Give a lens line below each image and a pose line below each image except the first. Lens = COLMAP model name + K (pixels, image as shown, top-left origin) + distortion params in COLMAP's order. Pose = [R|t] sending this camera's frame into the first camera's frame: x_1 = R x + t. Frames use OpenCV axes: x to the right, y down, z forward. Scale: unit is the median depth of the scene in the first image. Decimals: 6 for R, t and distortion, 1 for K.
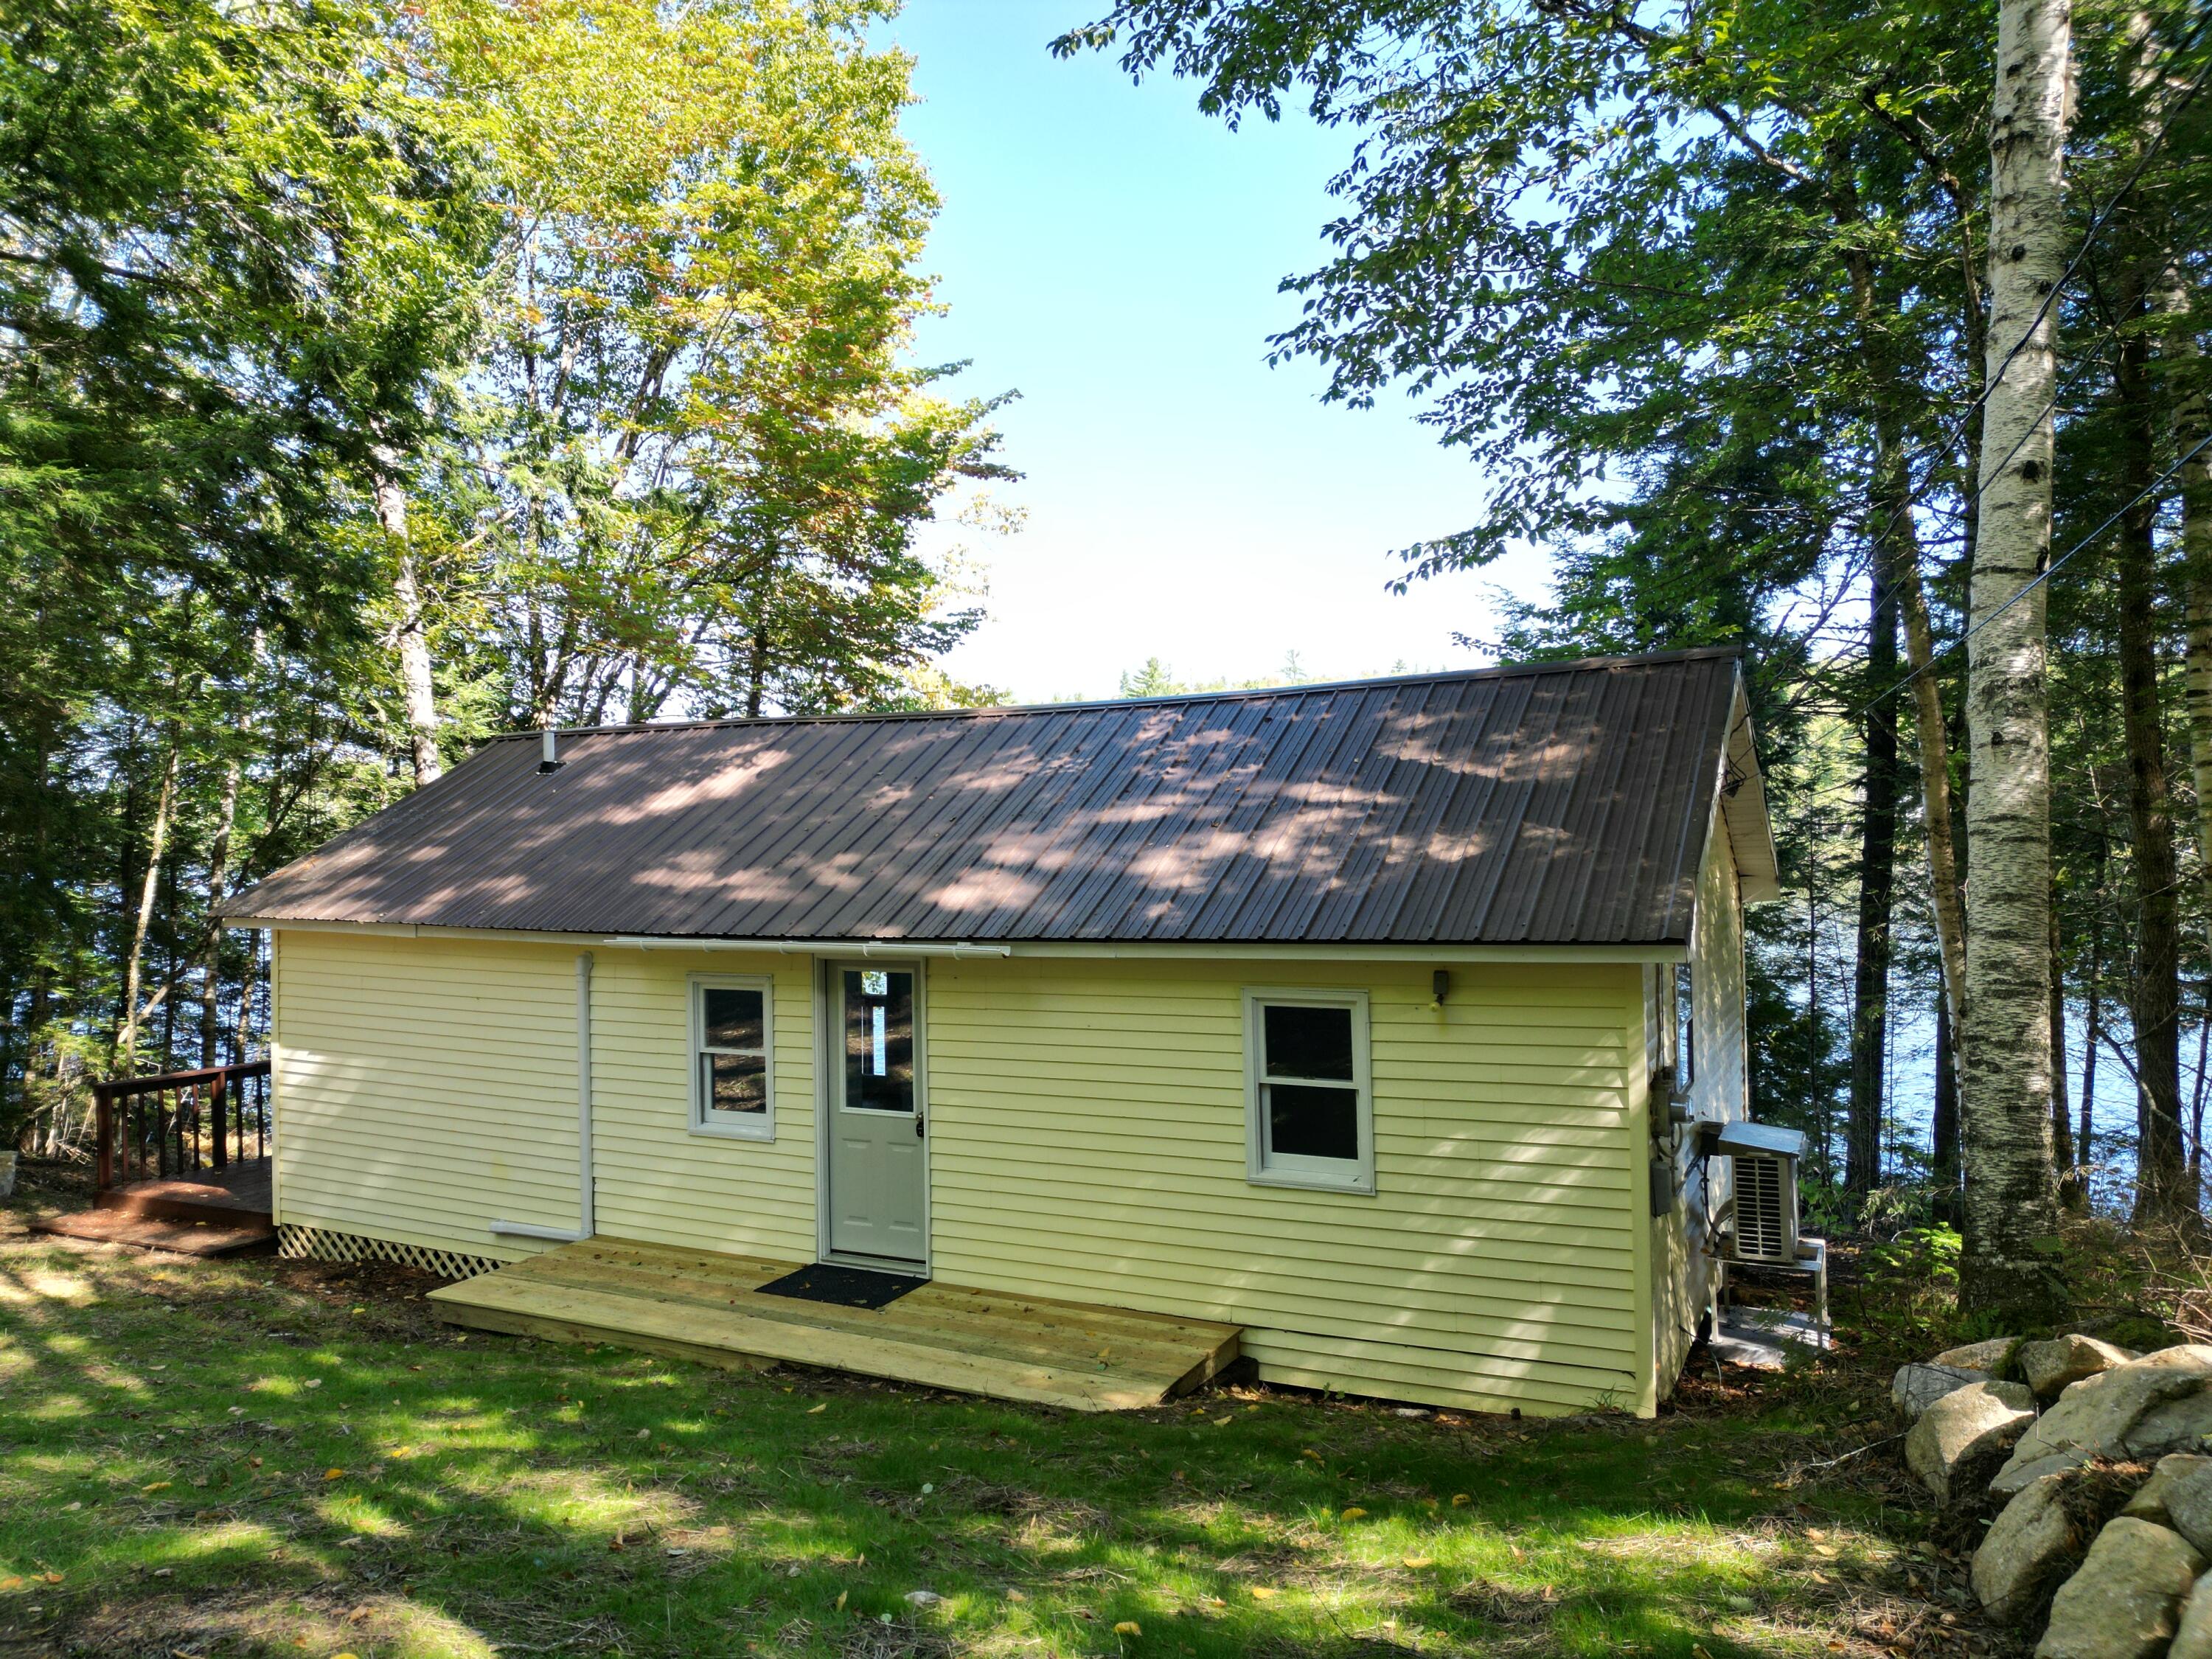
lens RADIAL K [[1511.2, 0, 1106.0], [0, 1511.2, 829.5], [0, 0, 1]] dist [0.094062, -0.098398]
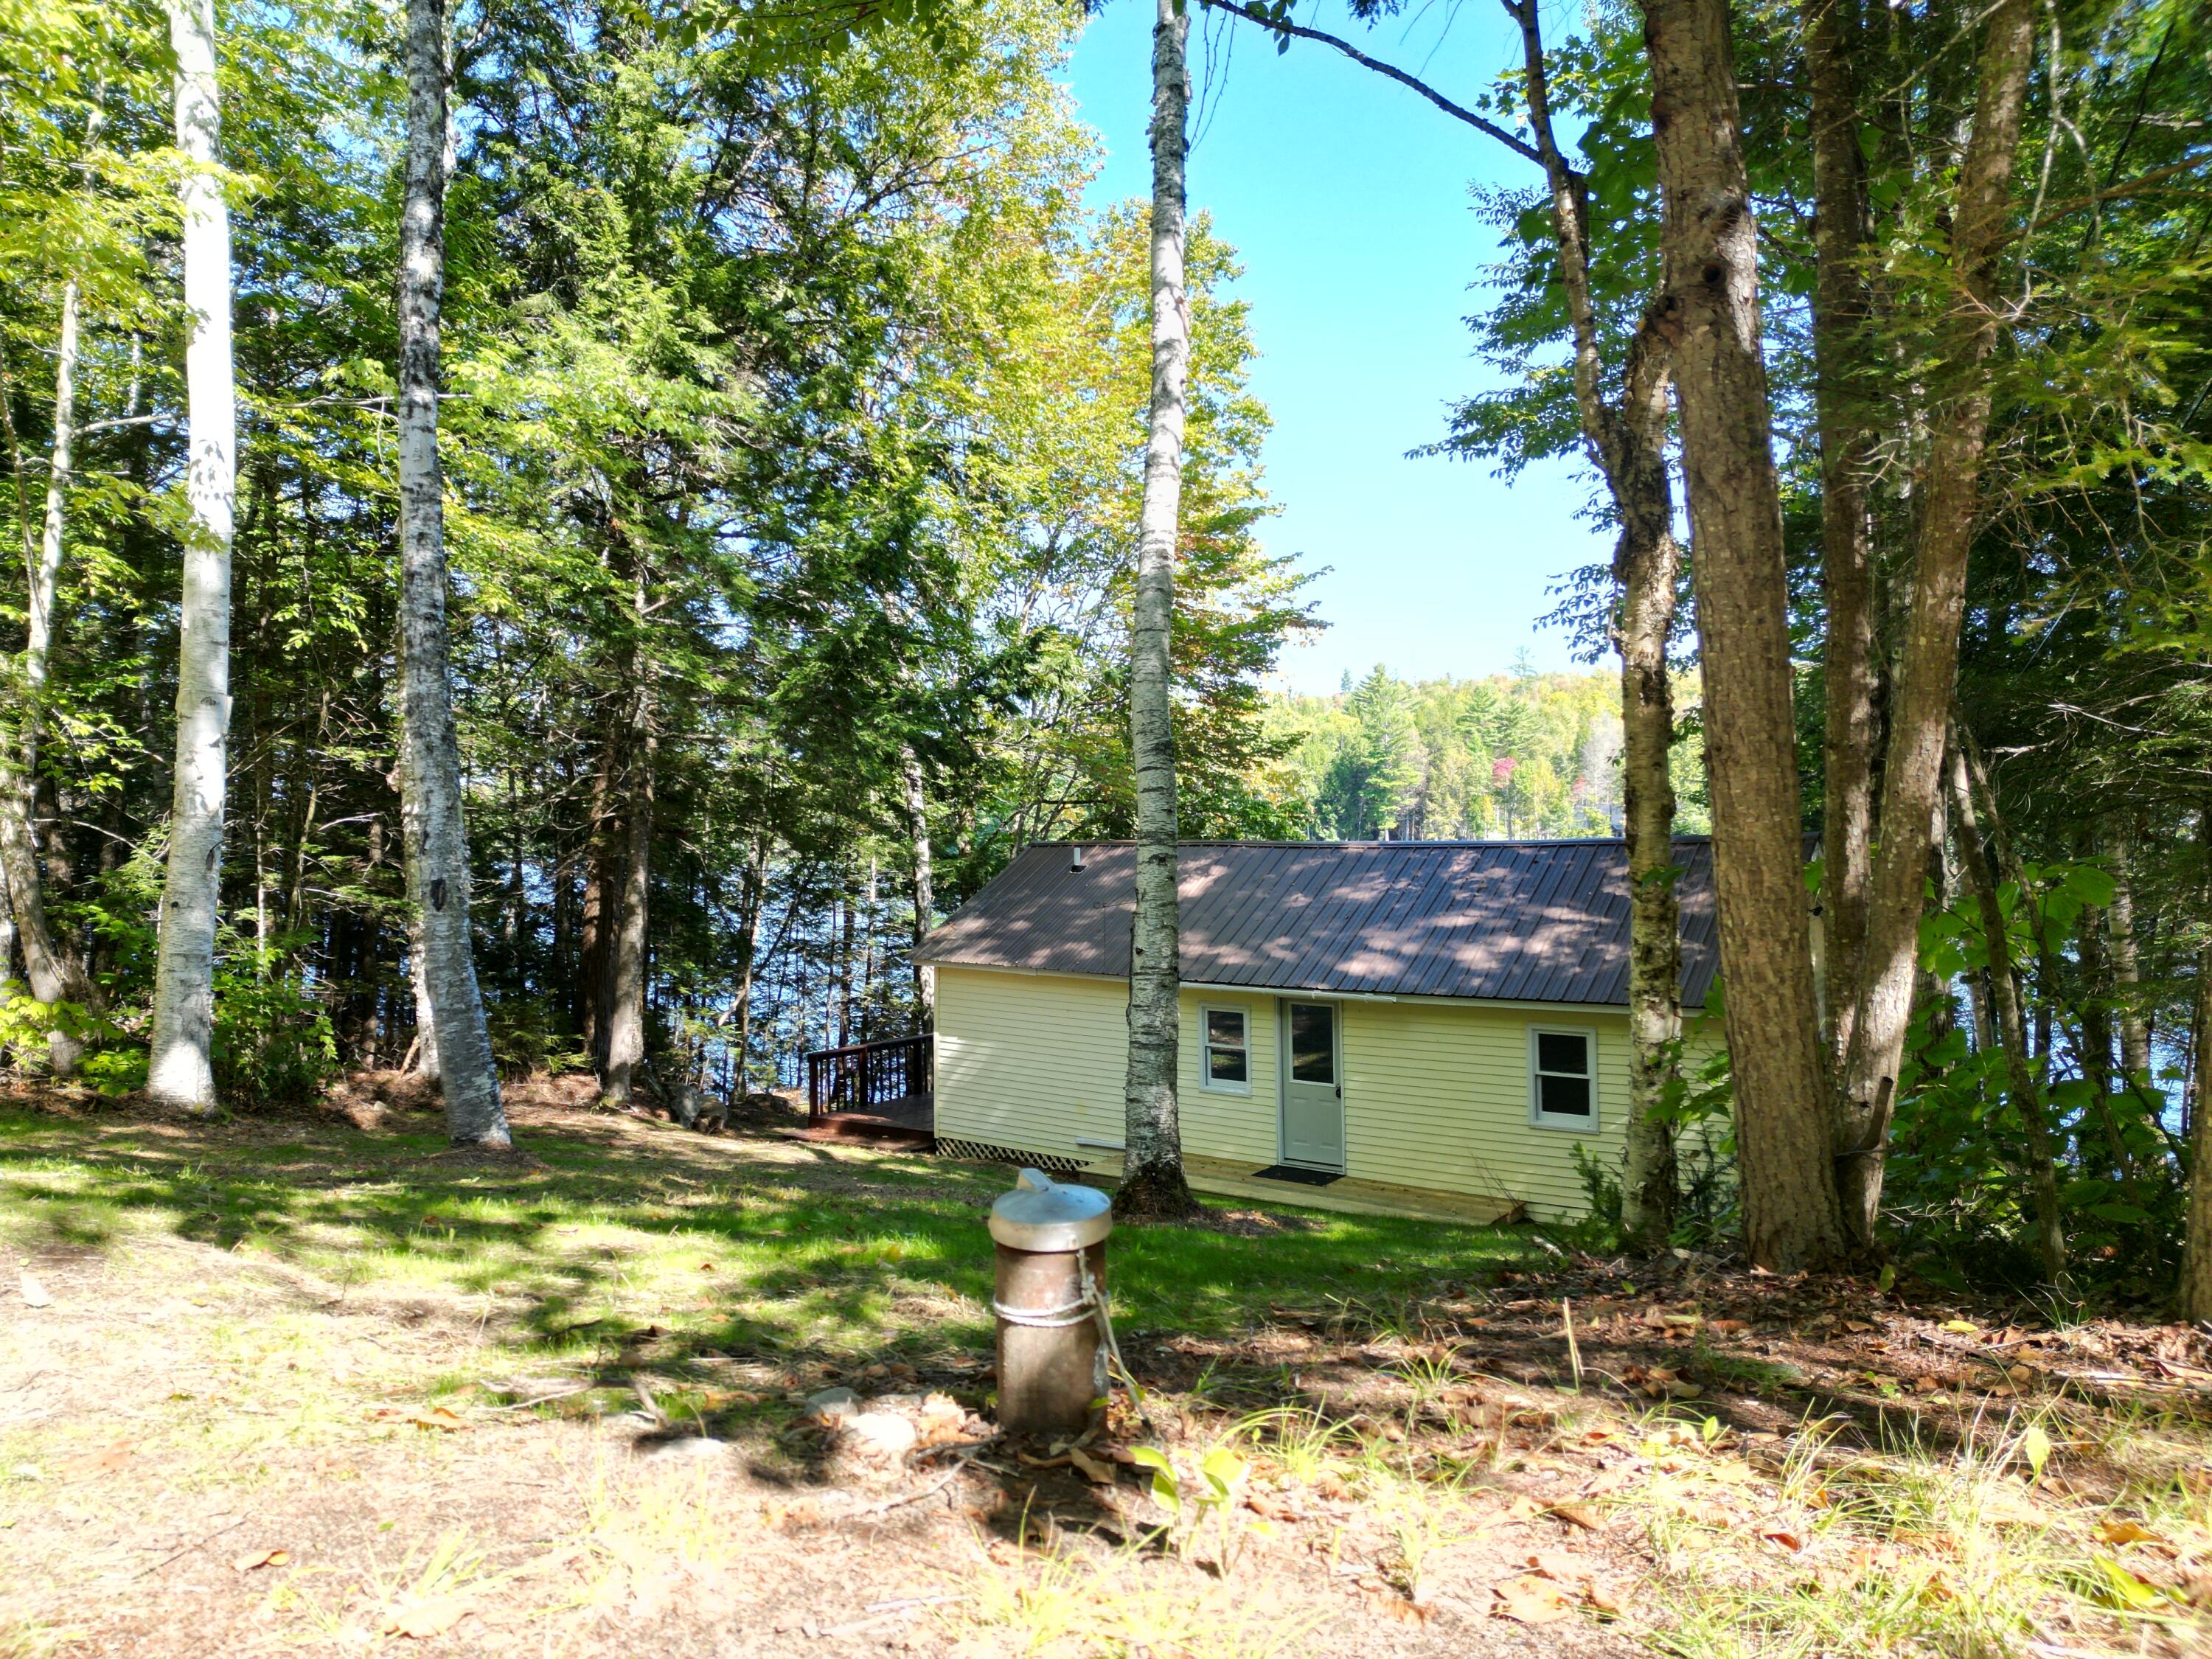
lens RADIAL K [[1511.2, 0, 1106.0], [0, 1511.2, 829.5], [0, 0, 1]] dist [0.094062, -0.098398]
pose [[0.989882, 0.005577, -0.141785, -0.145950], [-0.004996, 0.999978, 0.004449, -0.130453], [0.141807, -0.003696, 0.989887, -0.870169]]
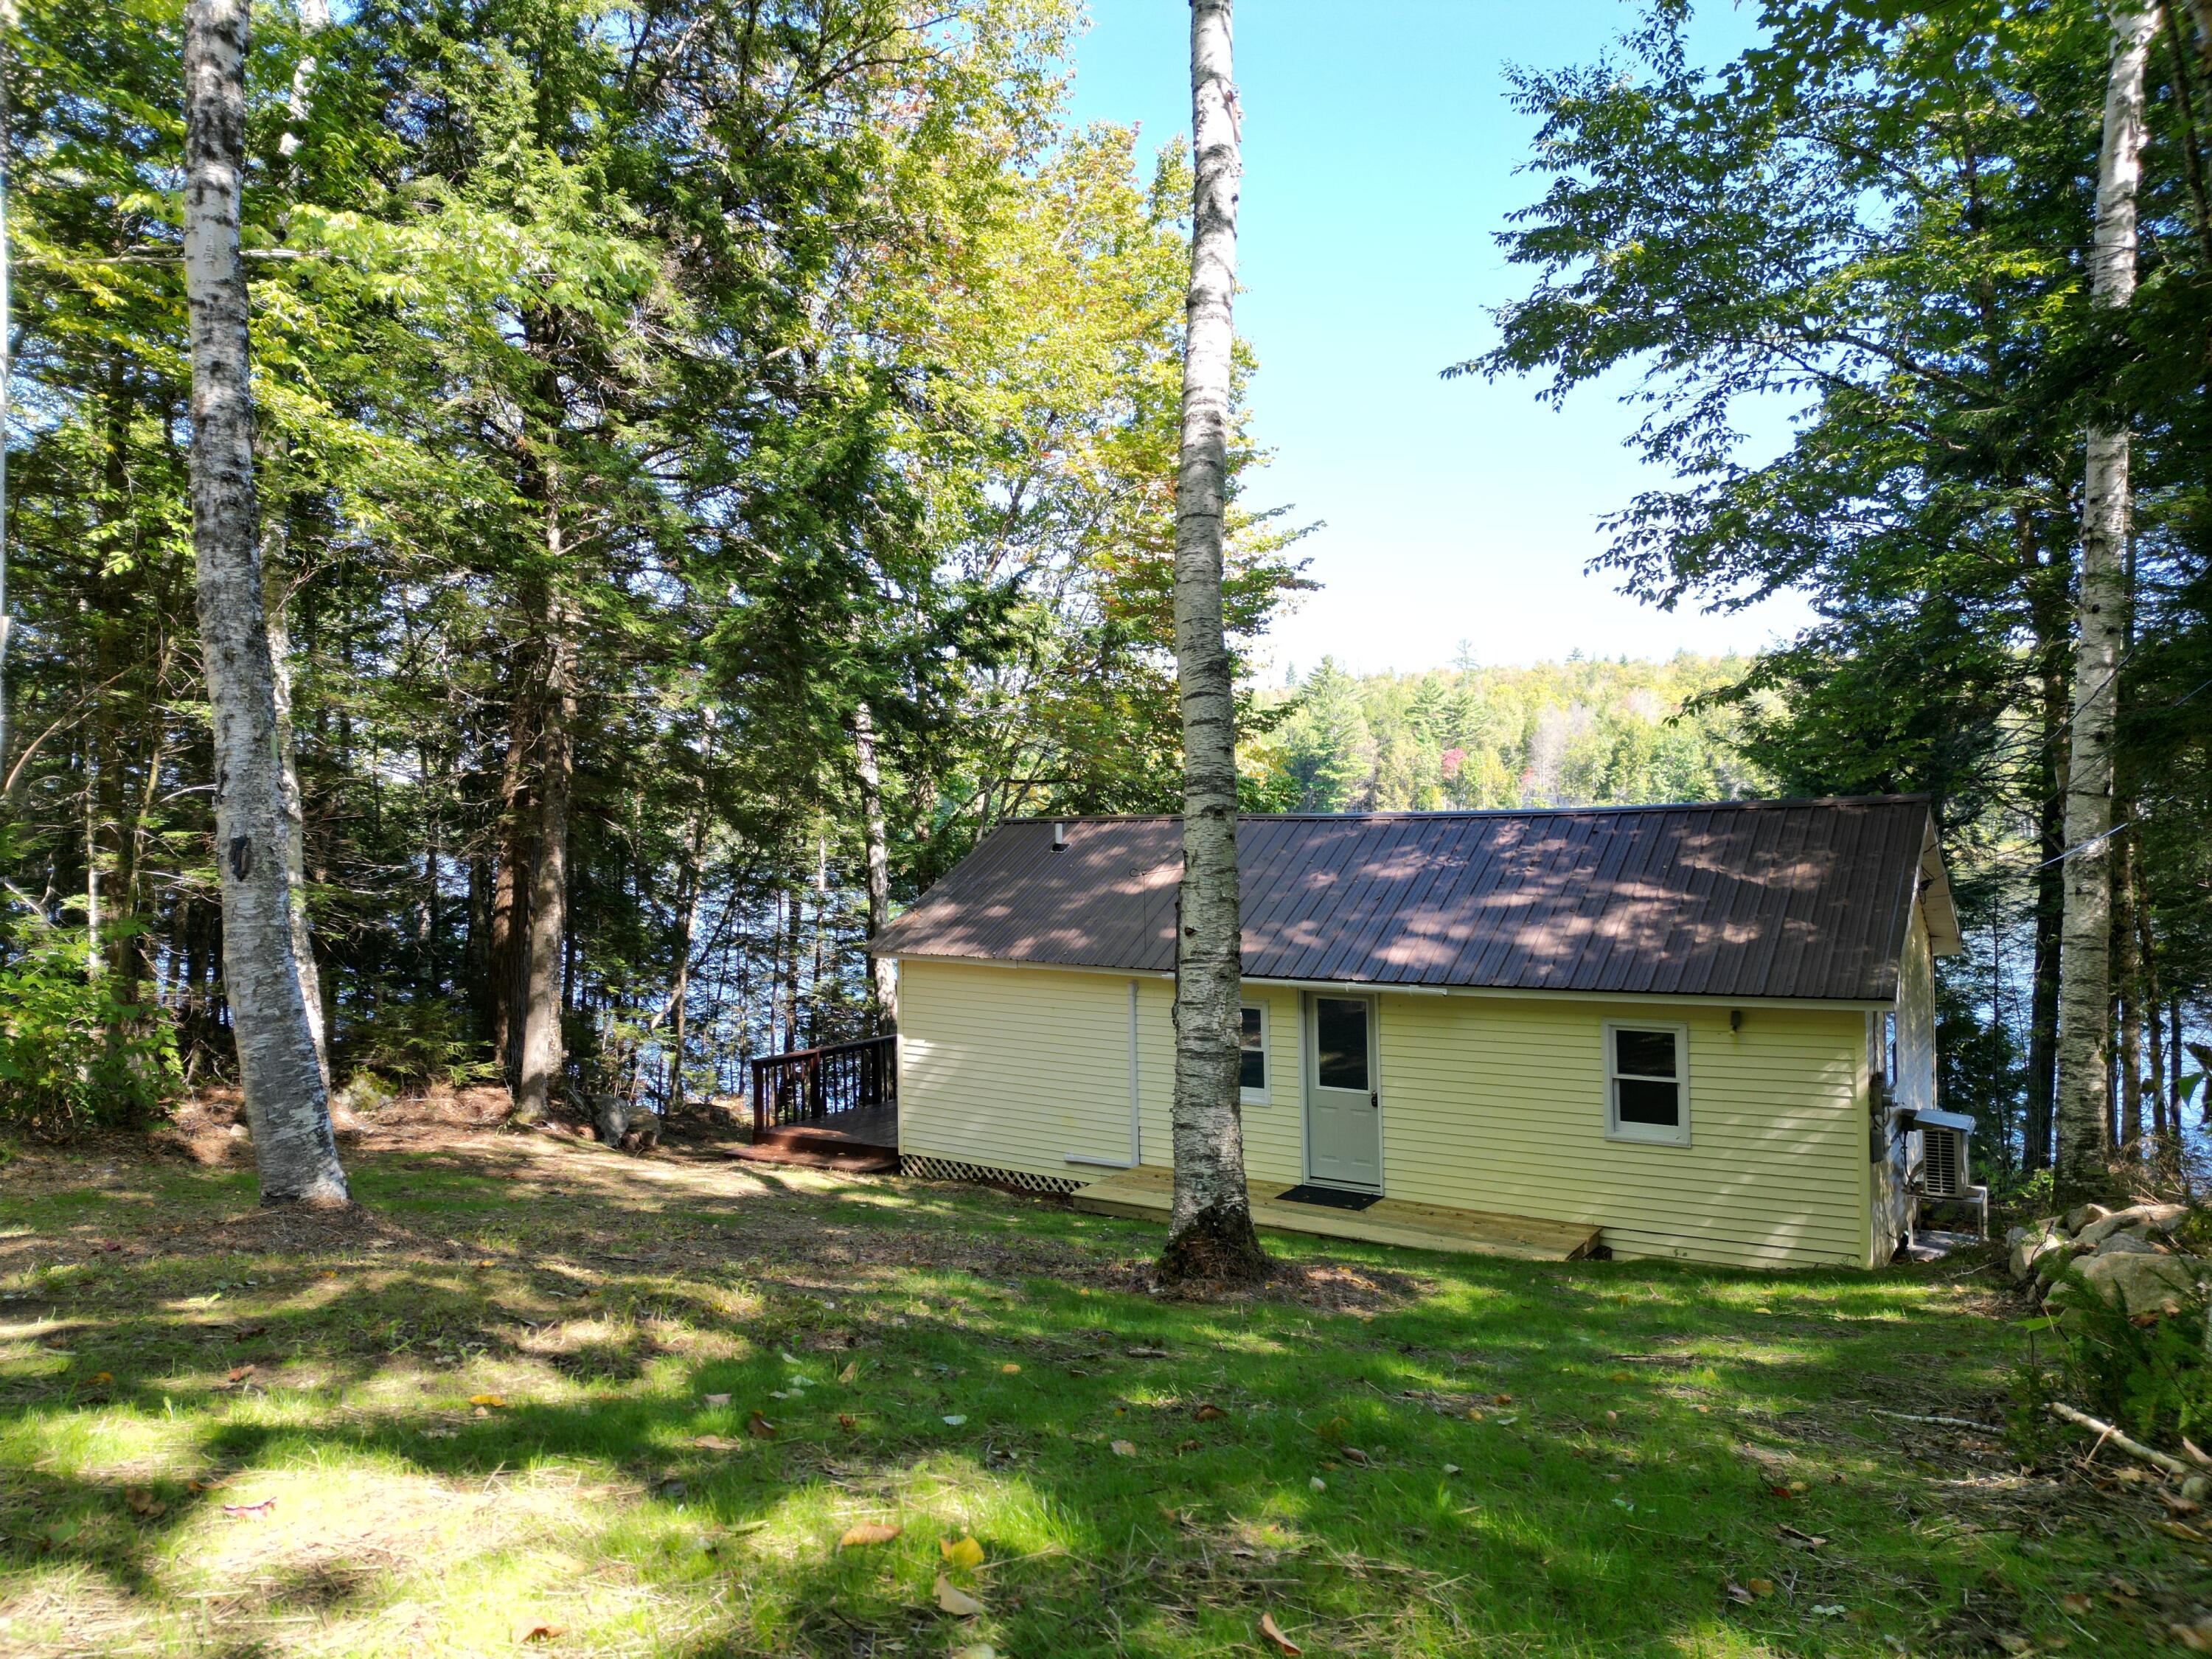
lens RADIAL K [[1511.2, 0, 1106.0], [0, 1511.2, 829.5], [0, 0, 1]] dist [0.094062, -0.098398]
pose [[0.994493, 0.000575, -0.104804, -0.240624], [0.000187, 0.999974, 0.007265, -0.098712], [0.104806, -0.007245, 0.994466, -0.609817]]
